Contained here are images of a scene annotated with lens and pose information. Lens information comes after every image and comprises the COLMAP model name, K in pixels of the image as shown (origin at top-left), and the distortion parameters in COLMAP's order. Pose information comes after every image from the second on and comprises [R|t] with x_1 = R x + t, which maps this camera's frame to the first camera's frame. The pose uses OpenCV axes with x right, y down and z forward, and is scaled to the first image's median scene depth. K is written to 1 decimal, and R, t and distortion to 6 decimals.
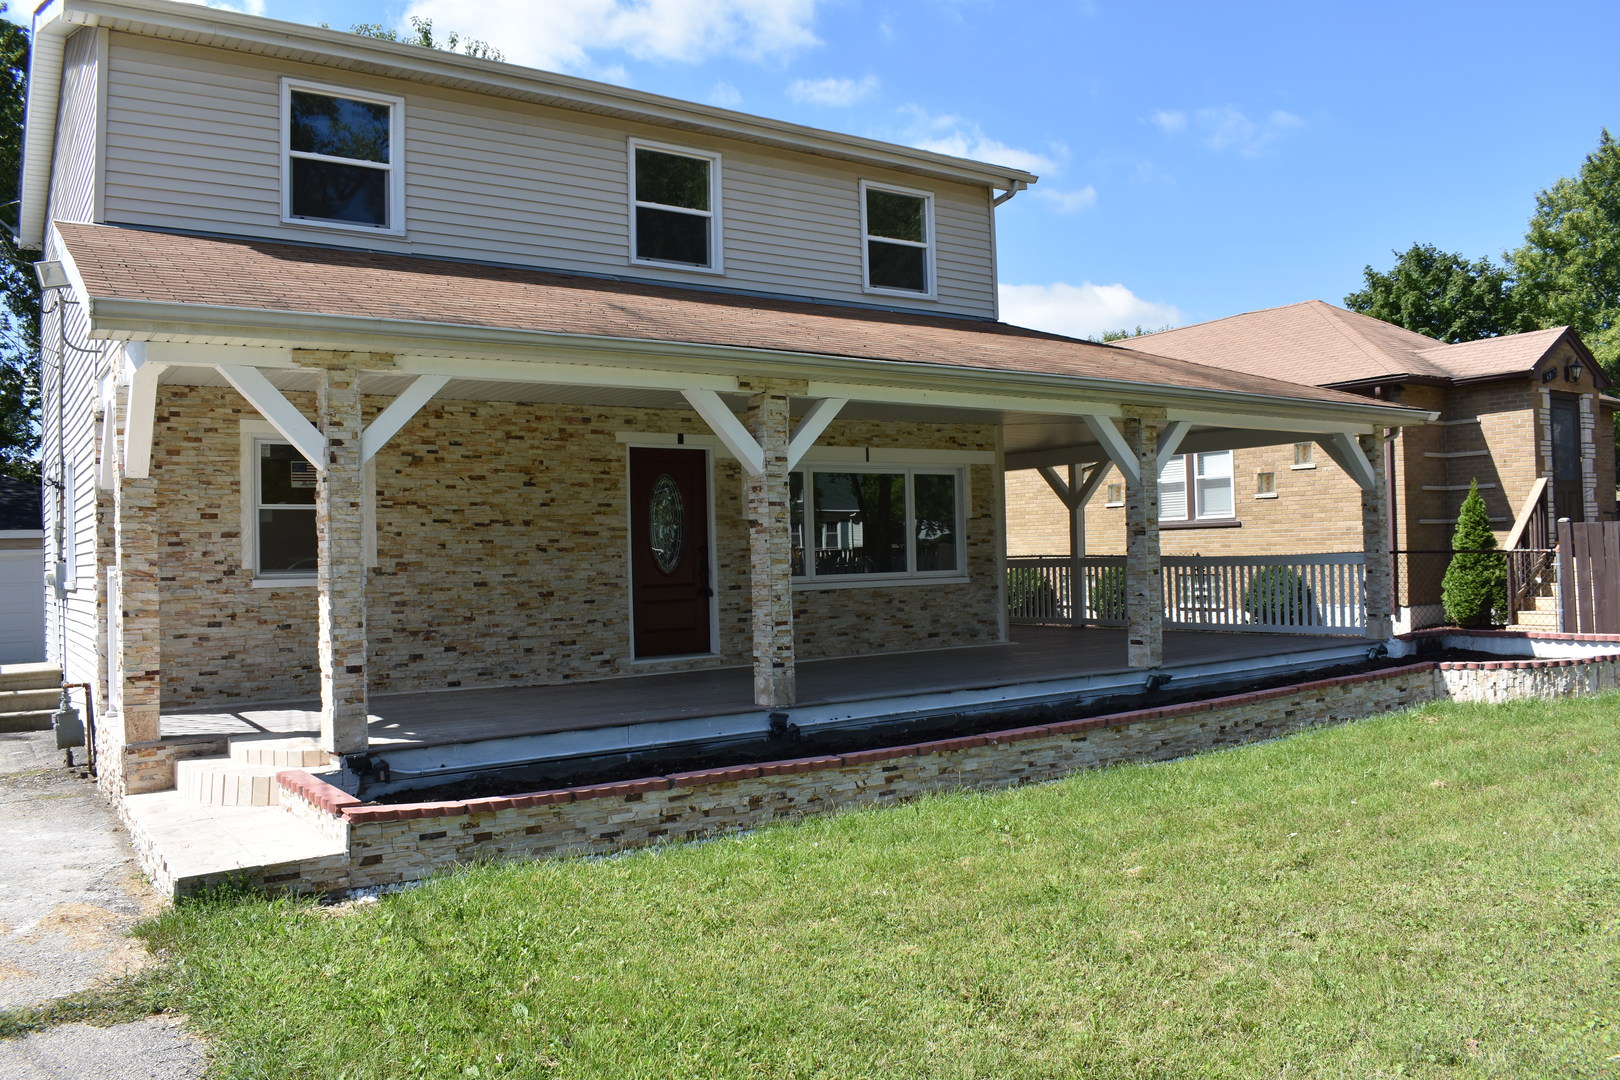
lens RADIAL K [[1248.9, 0, 833.9], [0, 1248.9, 532.4], [0, 0, 1]] dist [-0.086168, 0.007614]
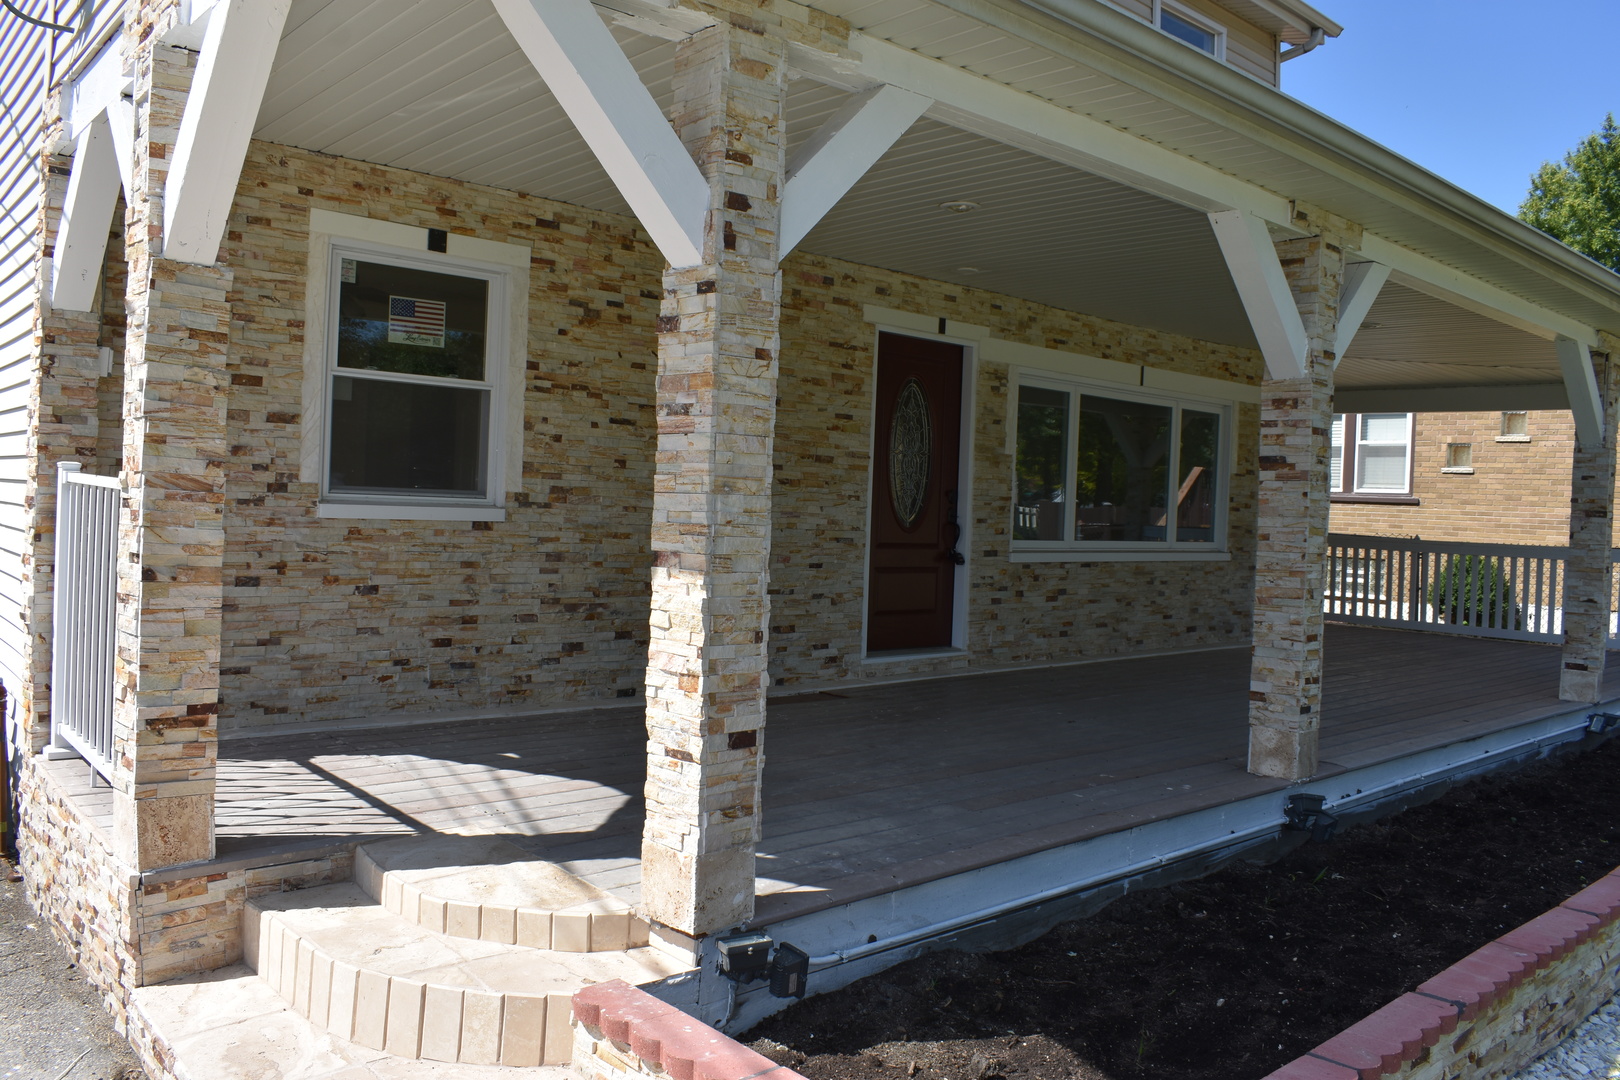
lens RADIAL K [[1248.9, 0, 833.9], [0, 1248.9, 532.4], [0, 0, 1]] dist [-0.086168, 0.007614]
pose [[0.991546, 0.061400, 0.114306, -0.285351], [-0.066229, 0.997044, 0.038943, 0.014131], [-0.111577, -0.046185, 0.992682, 0.395353]]
